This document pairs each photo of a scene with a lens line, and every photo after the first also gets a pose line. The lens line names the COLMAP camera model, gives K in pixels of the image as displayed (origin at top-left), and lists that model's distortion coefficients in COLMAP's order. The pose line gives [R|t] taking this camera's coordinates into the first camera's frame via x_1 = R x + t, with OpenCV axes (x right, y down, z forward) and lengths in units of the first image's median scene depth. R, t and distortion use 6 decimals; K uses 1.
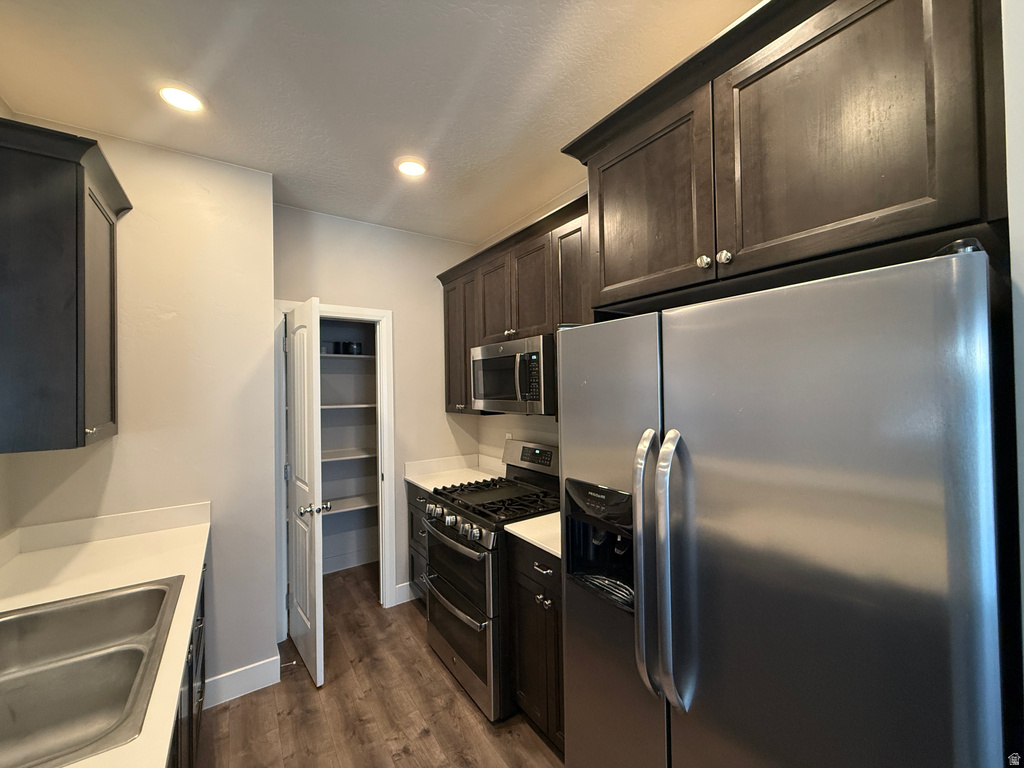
lens RADIAL K [[409.8, 0, 508.6], [0, 409.8, 382.0], [0, 0, 1]] dist [0.000109, -0.000444]
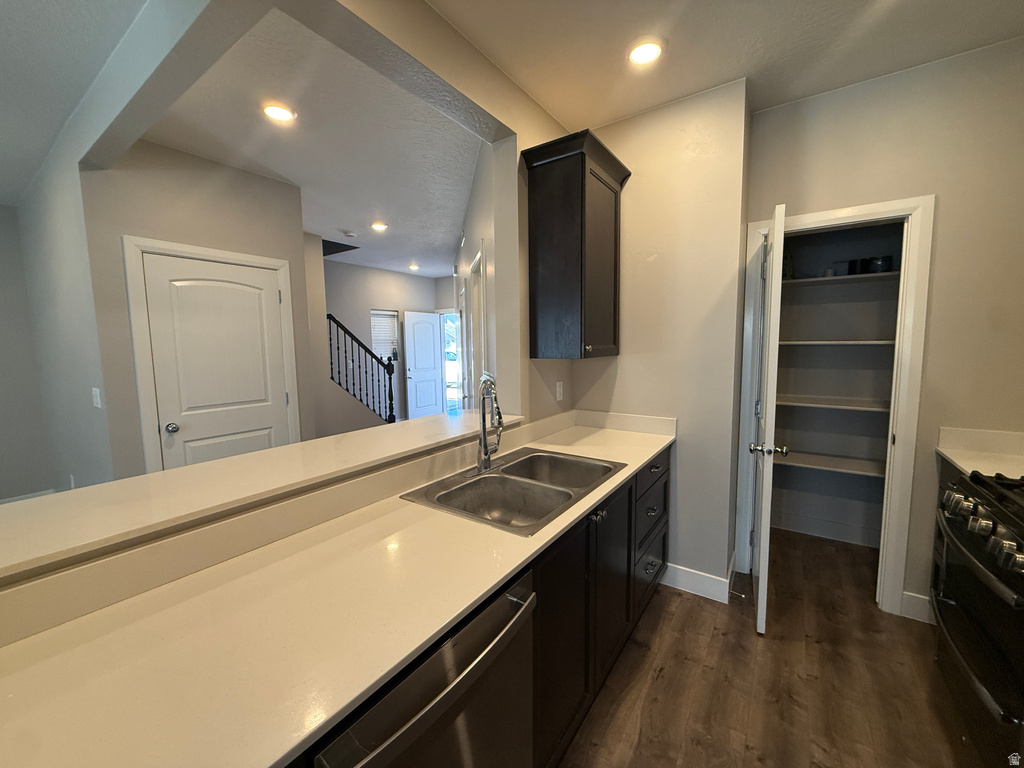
lens RADIAL K [[409.8, 0, 508.0], [0, 409.8, 381.7], [0, 0, 1]] dist [0.000109, -0.000444]
pose [[0.351123, 0.101662, -0.930794, 0.151265], [0.020160, 0.993037, 0.116066, 0.044476], [0.936112, -0.059518, 0.346629, 0.158605]]
